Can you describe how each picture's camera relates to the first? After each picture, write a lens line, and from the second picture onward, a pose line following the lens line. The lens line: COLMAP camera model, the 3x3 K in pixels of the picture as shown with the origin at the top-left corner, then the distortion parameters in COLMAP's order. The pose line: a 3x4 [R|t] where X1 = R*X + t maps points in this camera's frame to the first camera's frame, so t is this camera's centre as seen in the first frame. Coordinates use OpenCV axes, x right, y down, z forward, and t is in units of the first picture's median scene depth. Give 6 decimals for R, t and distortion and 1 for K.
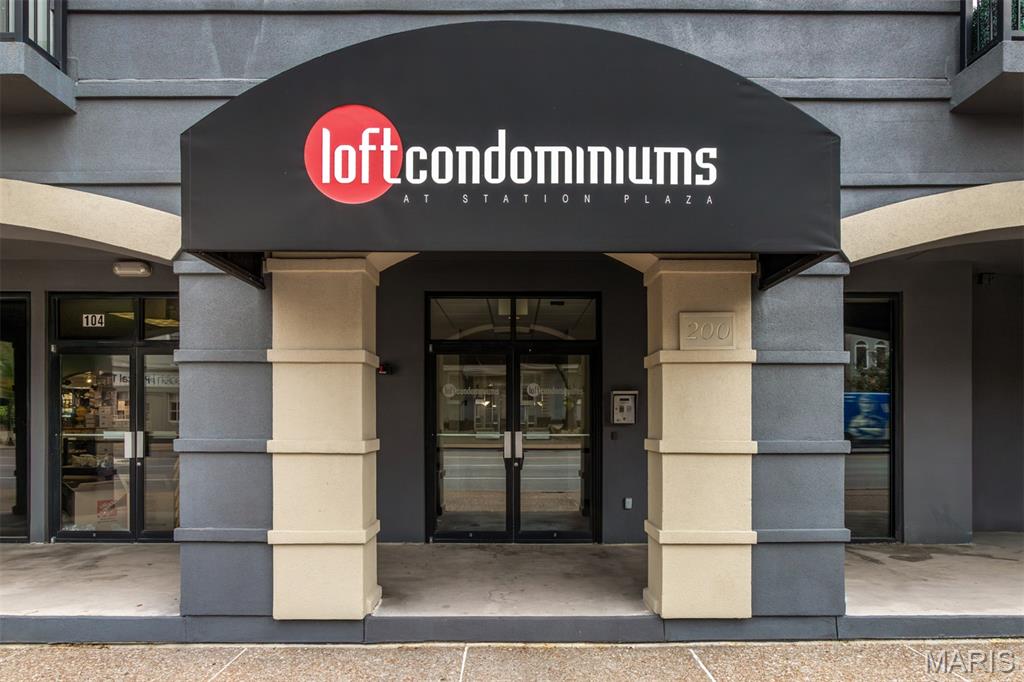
lens RADIAL K [[630.2, 0, 511.3], [0, 630.2, 387.3], [0, 0, 1]] dist [-0.005756, 0.001218]
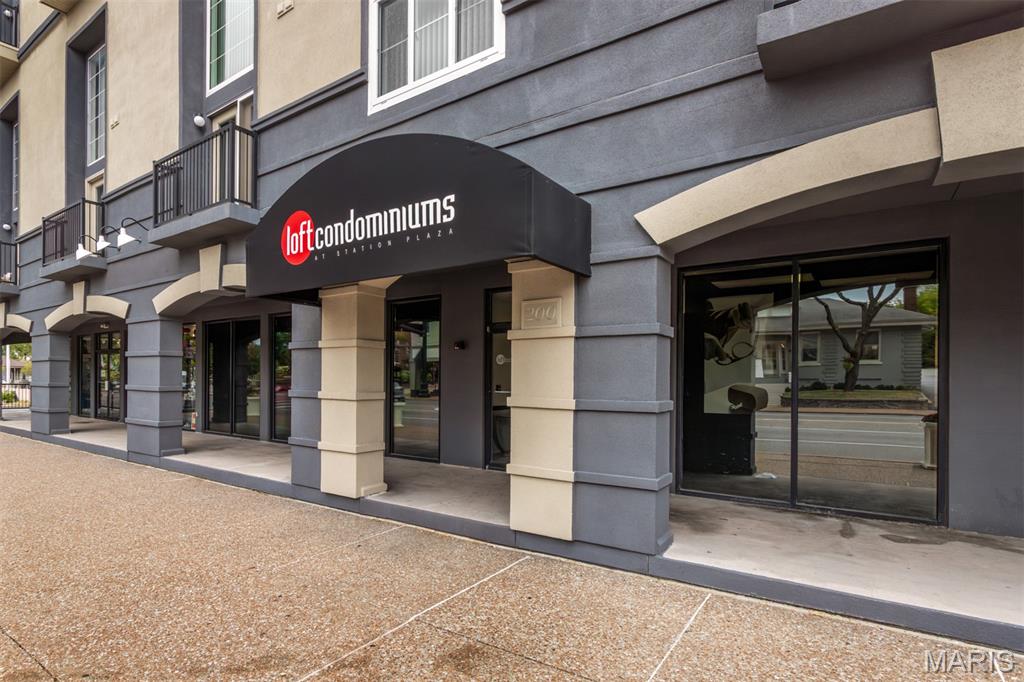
lens RADIAL K [[551.5, 0, 512.0], [0, 551.5, 341.0], [0, 0, 1]] dist [-0.013560, 0.000470]
pose [[0.812094, -0.034058, -0.582532, 0.994120], [0.027145, 0.999419, -0.020589, -0.012647], [0.582895, 0.000907, 0.812547, 0.043616]]
